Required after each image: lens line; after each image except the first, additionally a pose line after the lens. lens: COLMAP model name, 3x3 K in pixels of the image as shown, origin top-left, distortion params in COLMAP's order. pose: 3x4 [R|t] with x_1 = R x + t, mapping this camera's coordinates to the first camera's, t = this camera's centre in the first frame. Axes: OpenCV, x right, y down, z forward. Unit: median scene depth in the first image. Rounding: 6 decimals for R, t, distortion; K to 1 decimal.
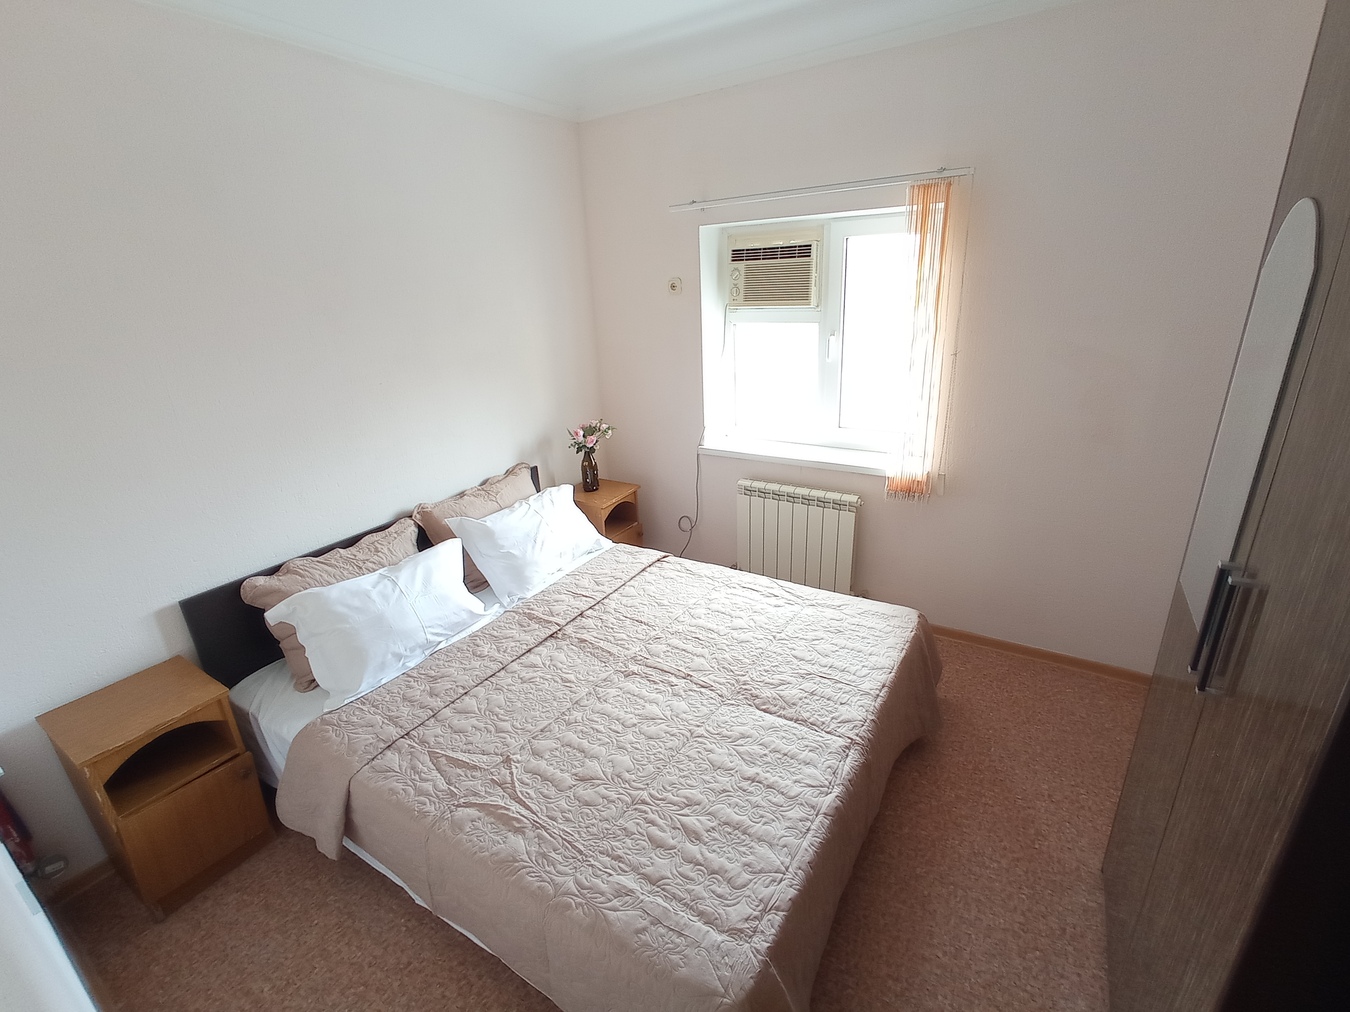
lens RADIAL K [[609.6, 0, 675.0], [0, 609.6, 506.0], [0, 0, 1]] dist [-0.054470, 0.030002]
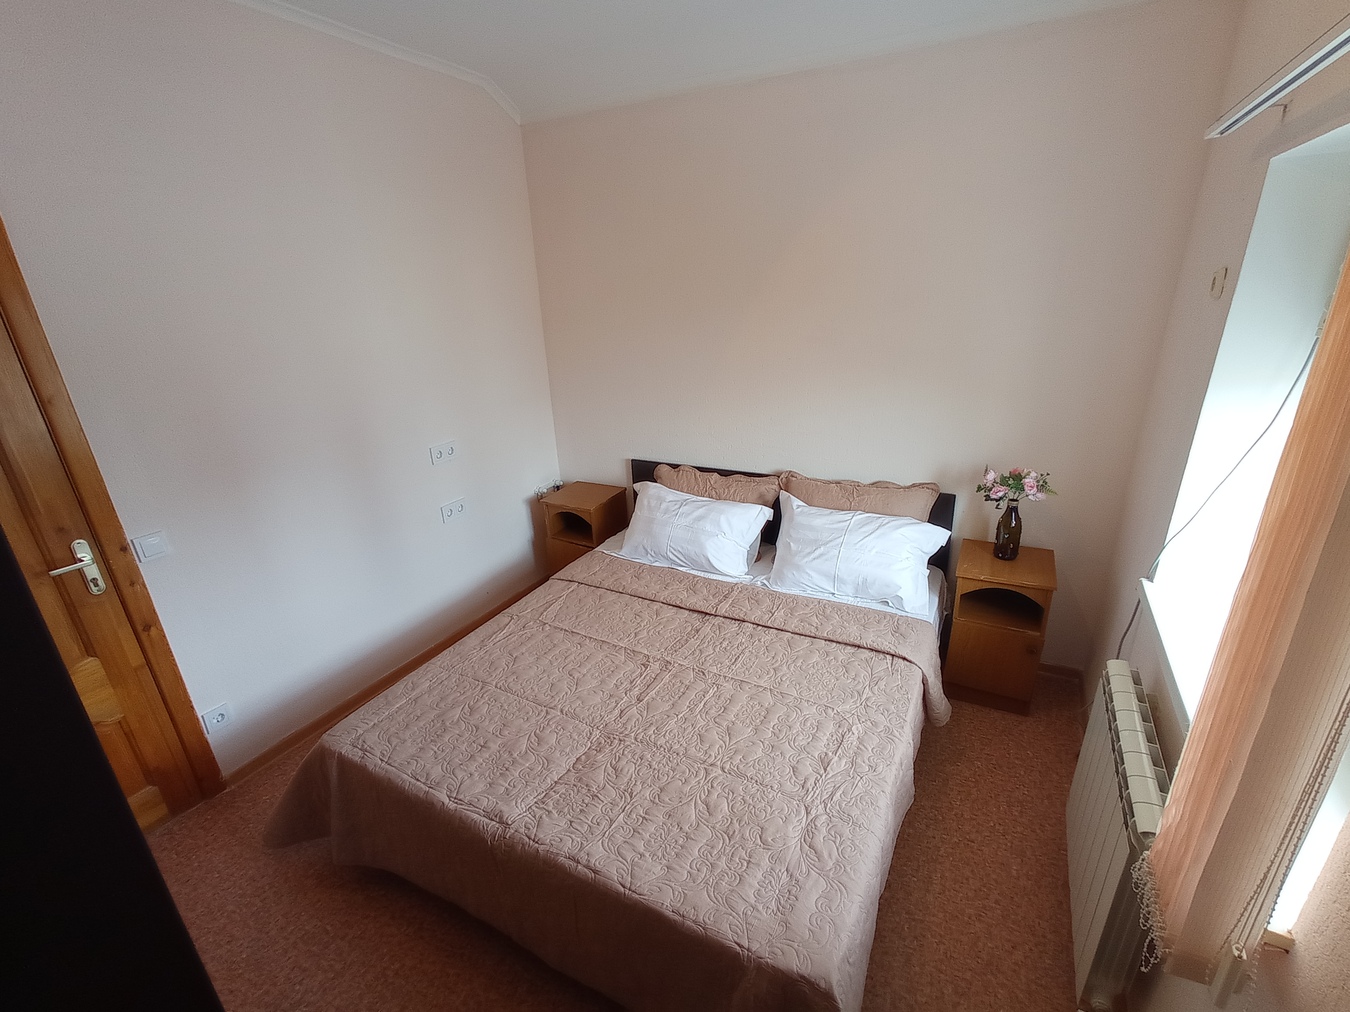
lens RADIAL K [[609.6, 0, 675.0], [0, 609.6, 506.0], [0, 0, 1]] dist [-0.054470, 0.030002]
pose [[0.069736, 0.388730, -0.918709, 0.725755], [-0.309598, 0.883909, 0.350505, -0.322347], [0.948307, 0.259987, 0.181990, 0.725640]]
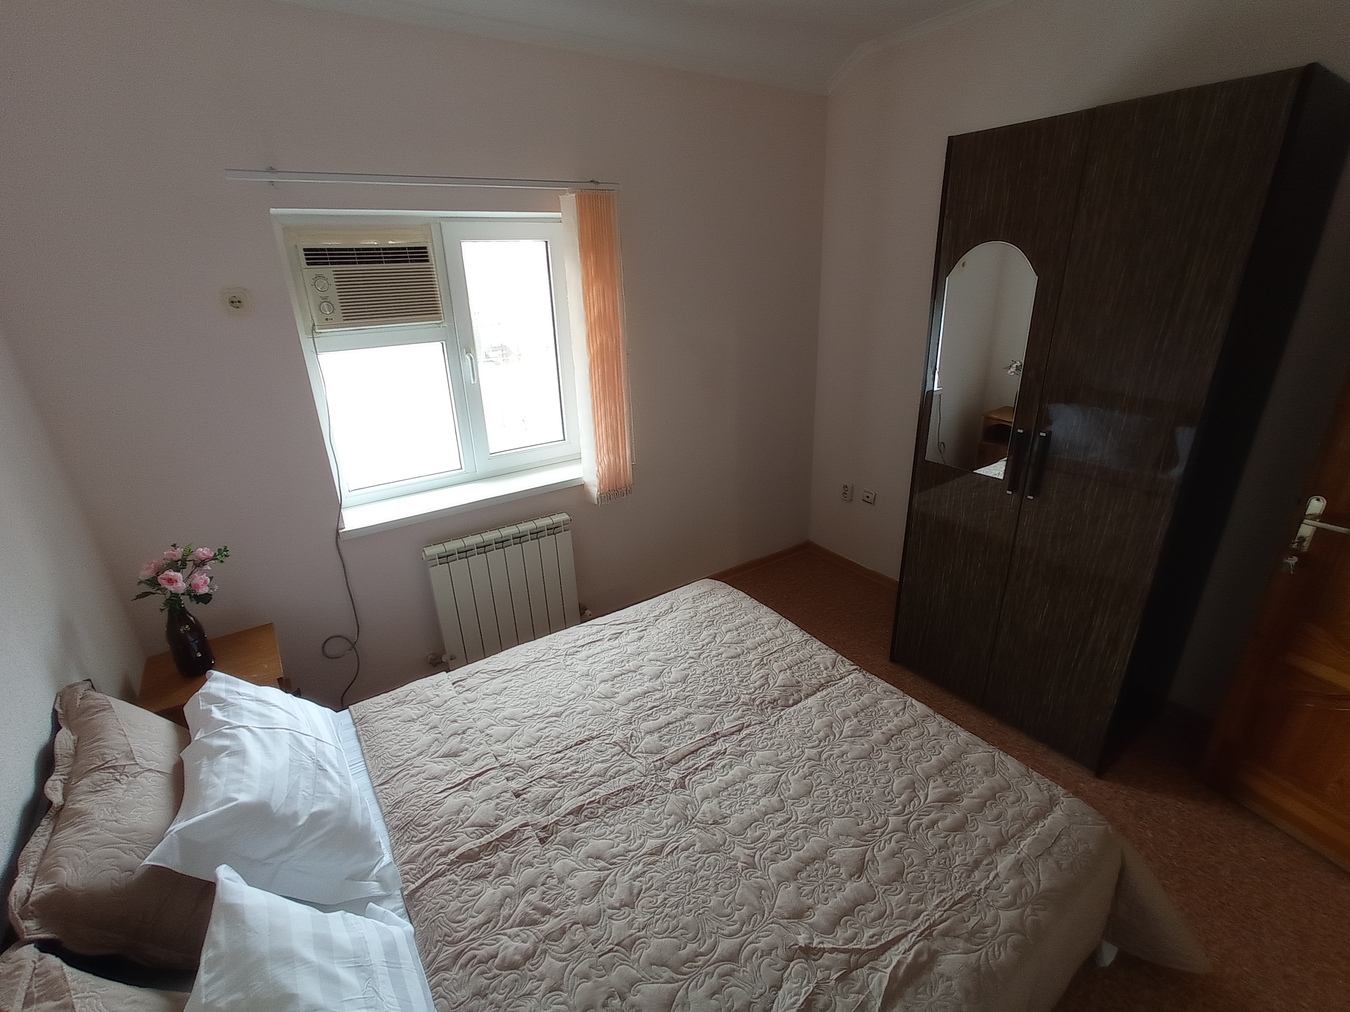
lens RADIAL K [[609.6, 0, 675.0], [0, 609.6, 506.0], [0, 0, 1]] dist [-0.054470, 0.030002]
pose [[0.394292, -0.300481, 0.868473, -0.596565], [0.327666, 0.928890, 0.172623, -0.176160], [-0.858586, 0.216505, 0.464711, 0.525726]]
